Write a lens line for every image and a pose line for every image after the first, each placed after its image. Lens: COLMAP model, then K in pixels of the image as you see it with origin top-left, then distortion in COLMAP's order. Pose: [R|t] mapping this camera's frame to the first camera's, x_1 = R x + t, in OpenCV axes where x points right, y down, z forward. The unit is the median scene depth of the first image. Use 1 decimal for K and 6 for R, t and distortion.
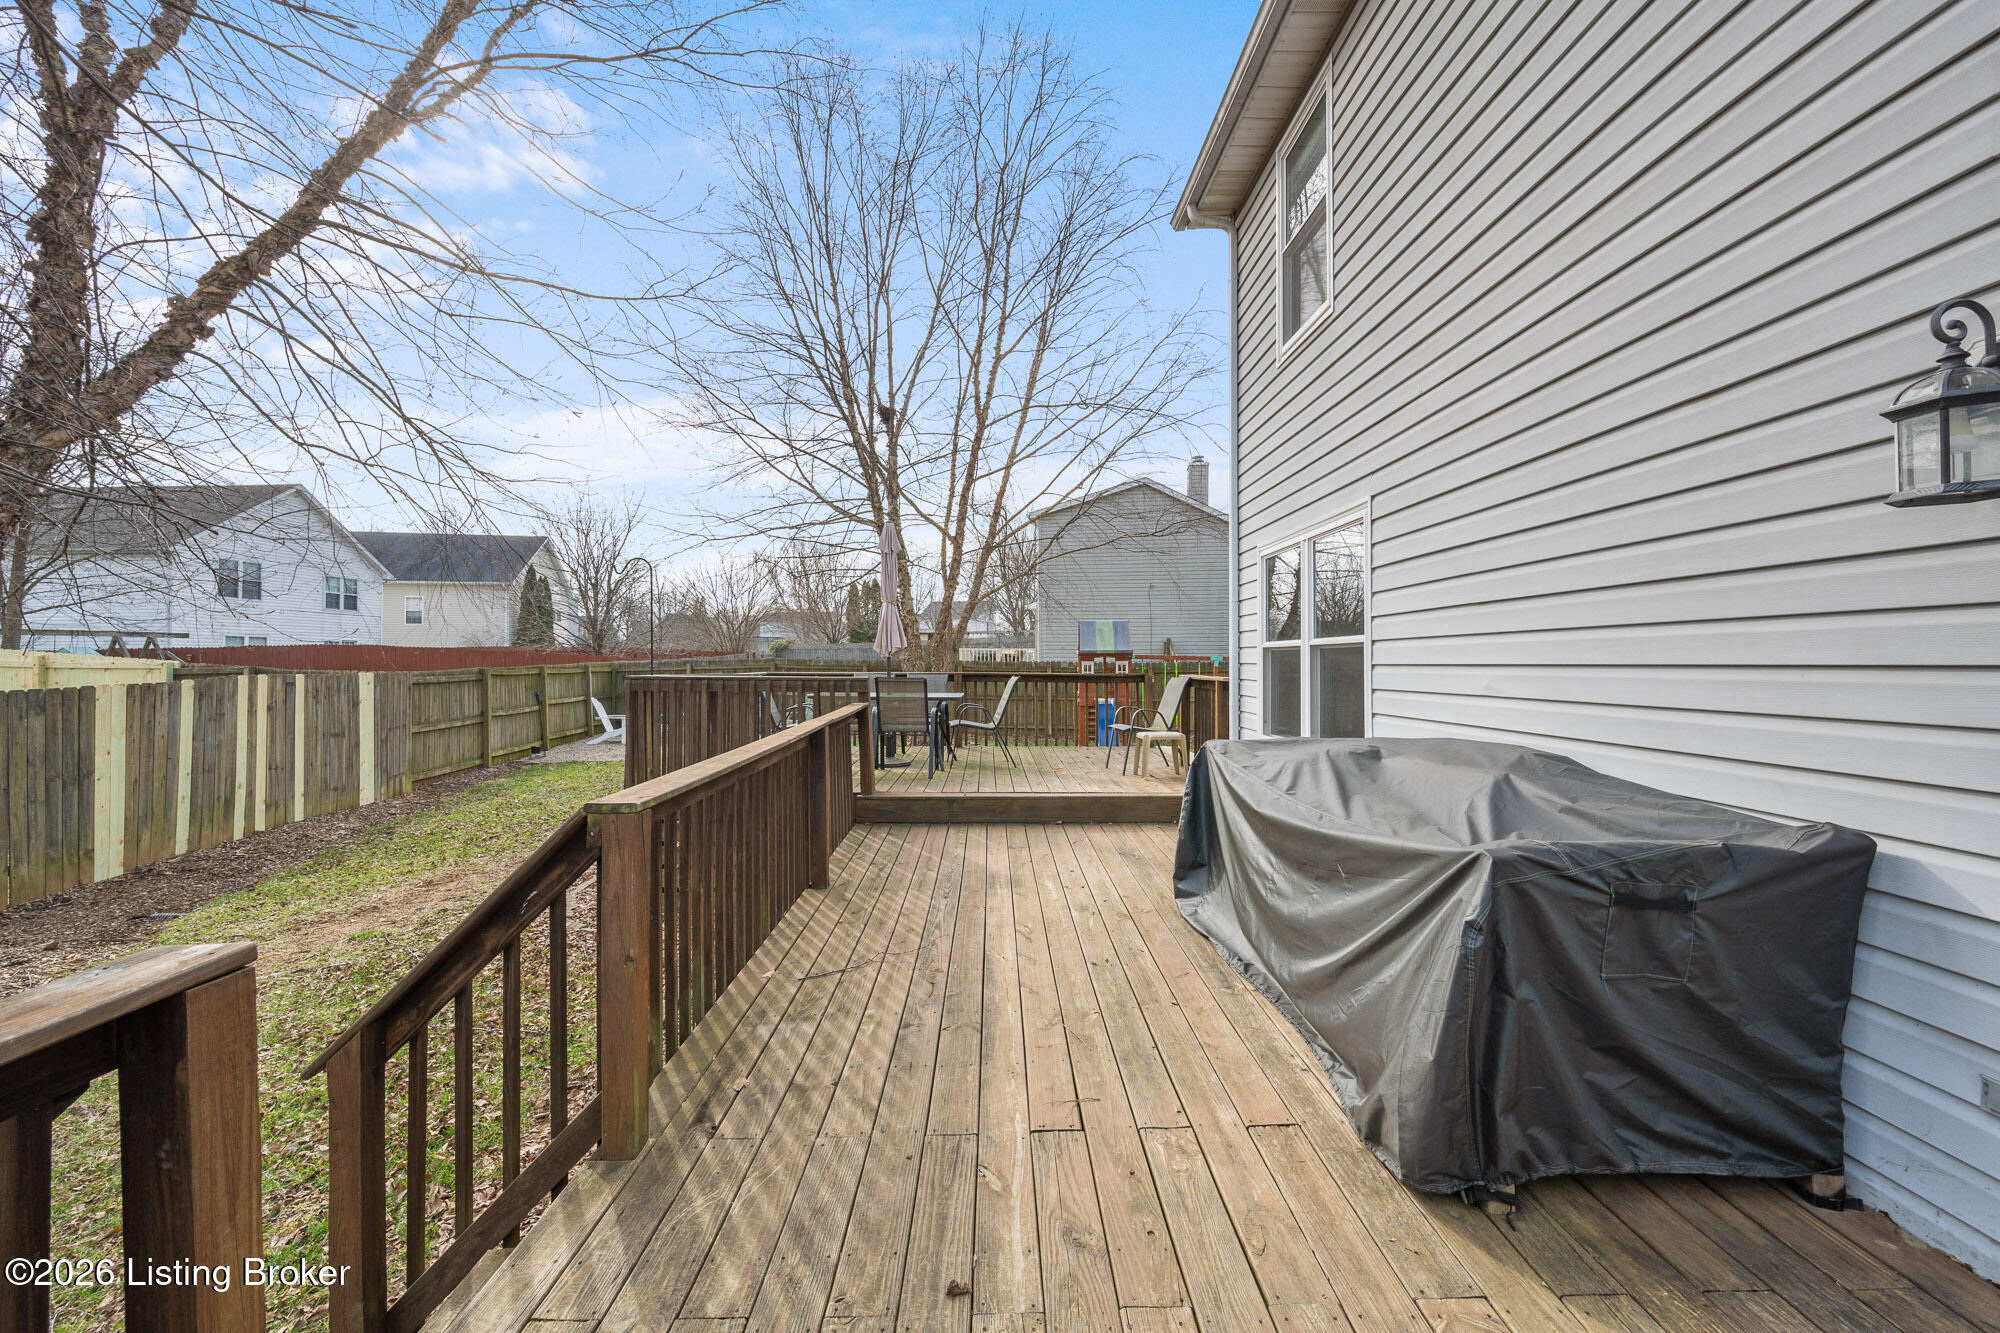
lens RADIAL K [[810.3, 0, 1007.1], [0, 810.3, 651.5], [0, 0, 1]] dist [-0.001900, -0.000834]
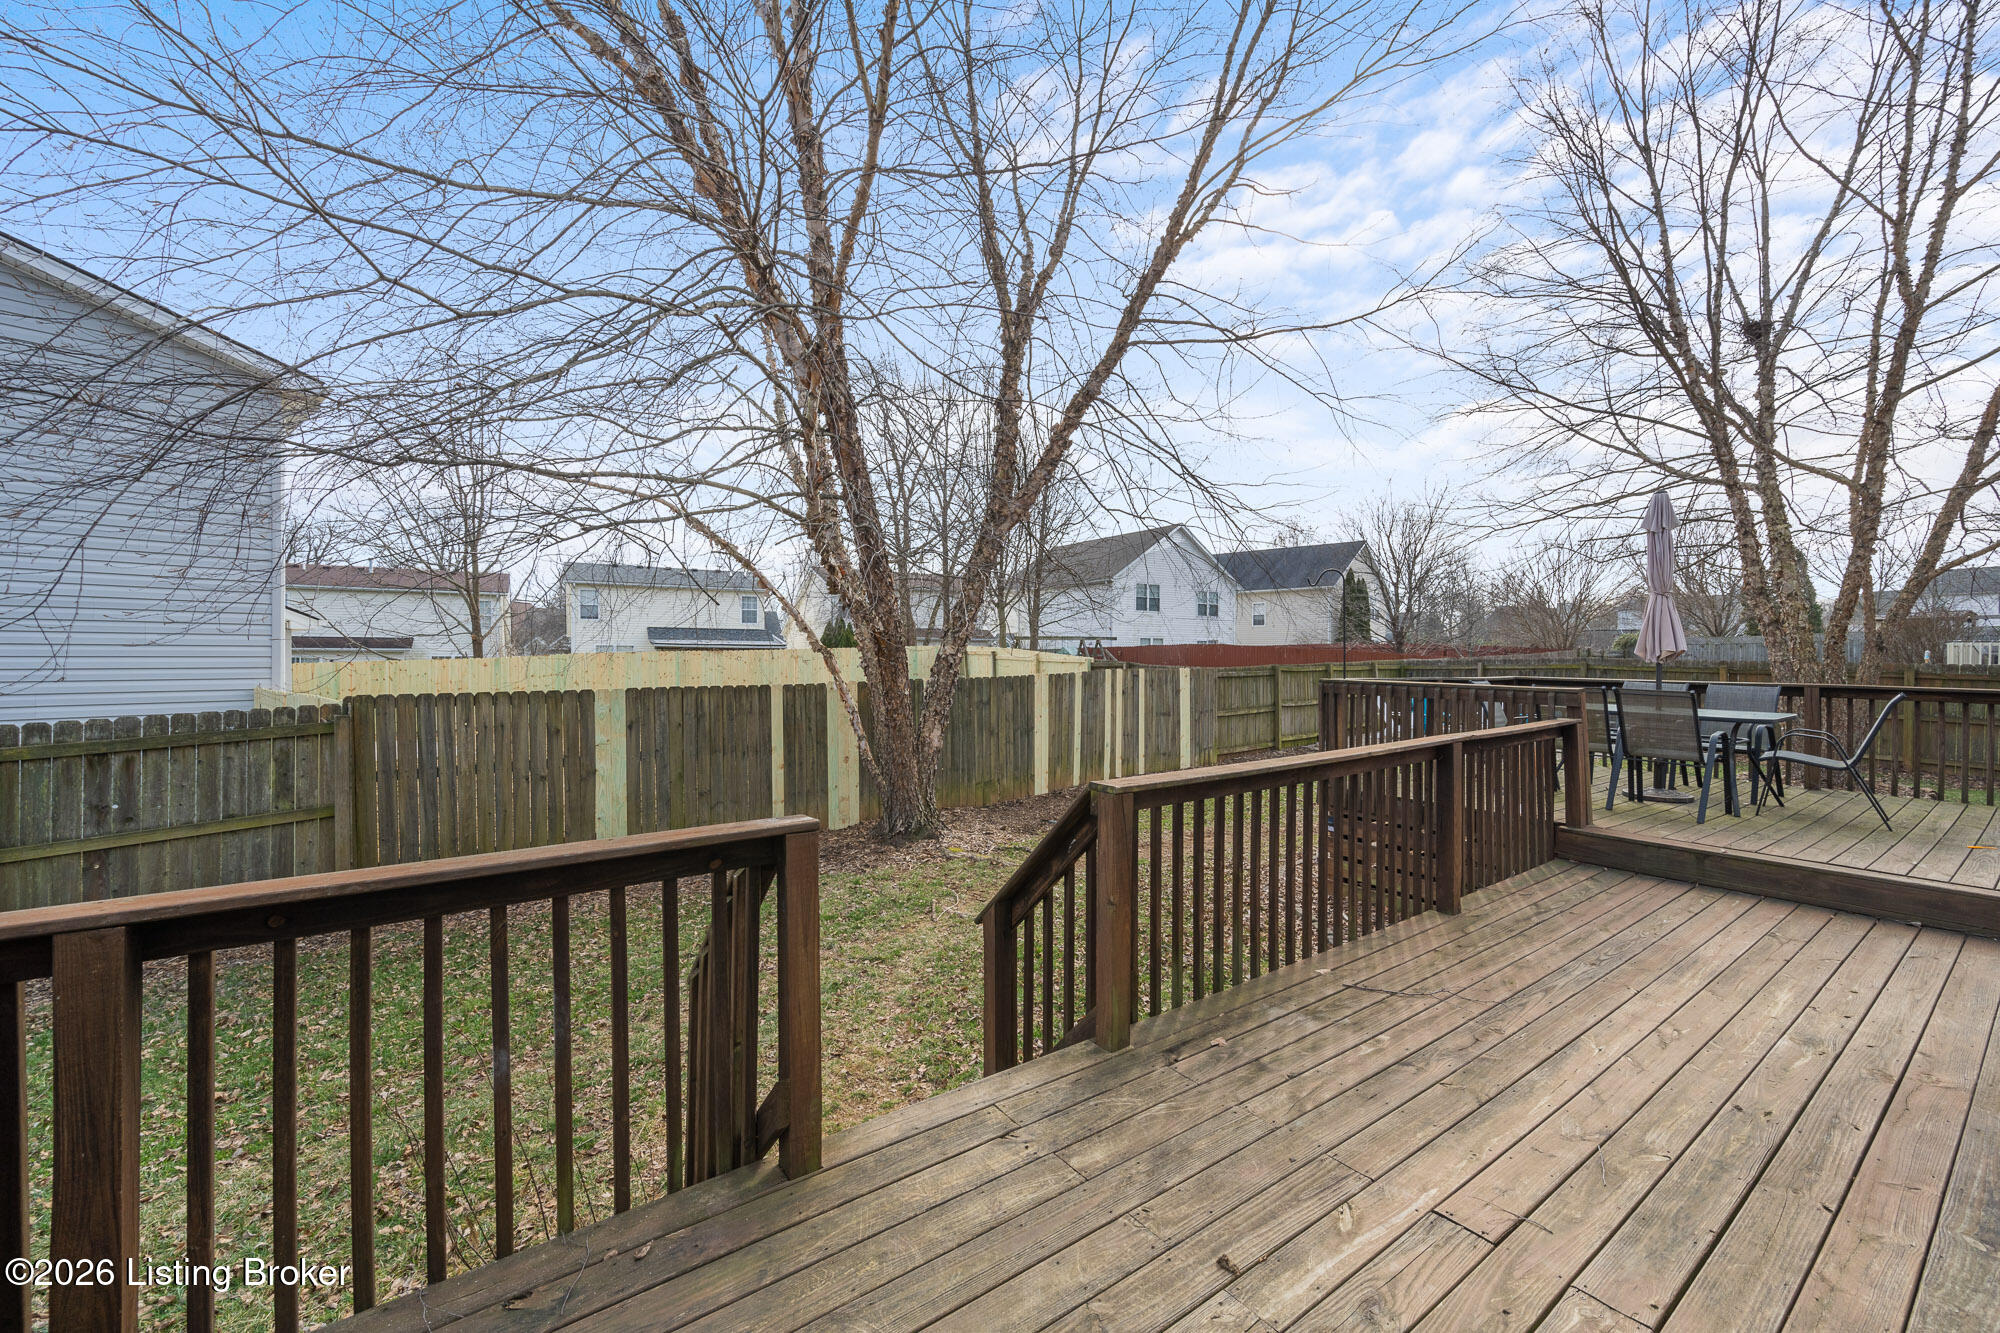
lens RADIAL K [[794.0, 0, 1000.0], [0, 794.0, 666.5], [0, 0, 1]] dist [-0.003971, -0.000755]
pose [[0.569182, 0.016899, -0.822038, 0.114712], [0.003811, 0.999724, 0.023191, -0.009174], [0.822203, -0.016332, 0.568960, 0.026538]]
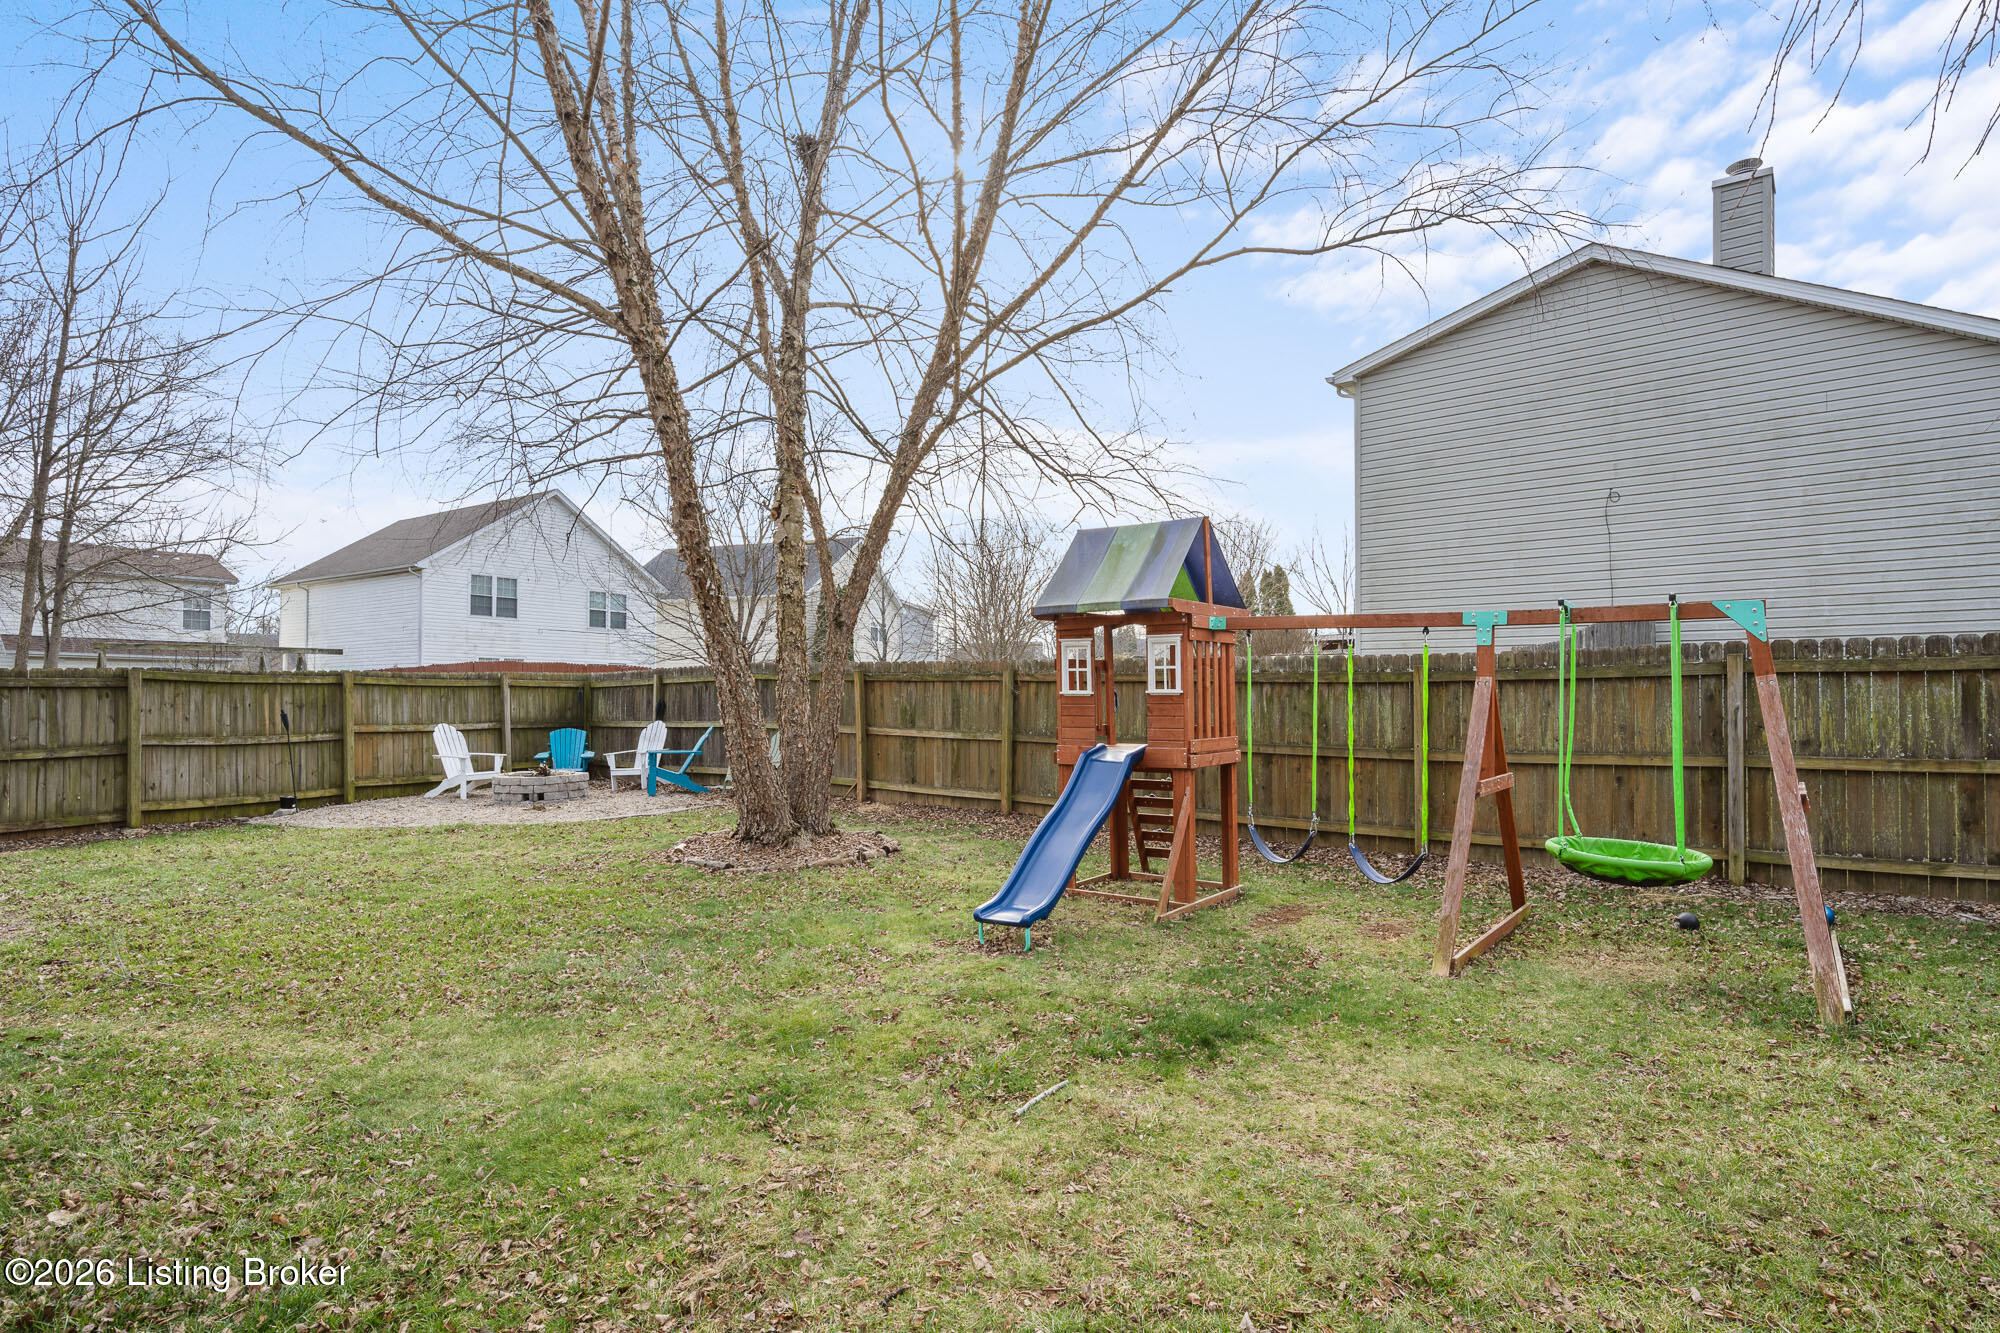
lens RADIAL K [[1013.1, 0, 1005.7], [0, 1013.1, 677.1], [0, 0, 1]] dist [-0.001983, -0.000281]
pose [[0.847431, -0.009050, -0.530829, 0.553619], [0.004228, 0.999938, -0.010298, 0.059977], [0.530889, 0.006483, 0.847417, 1.117132]]
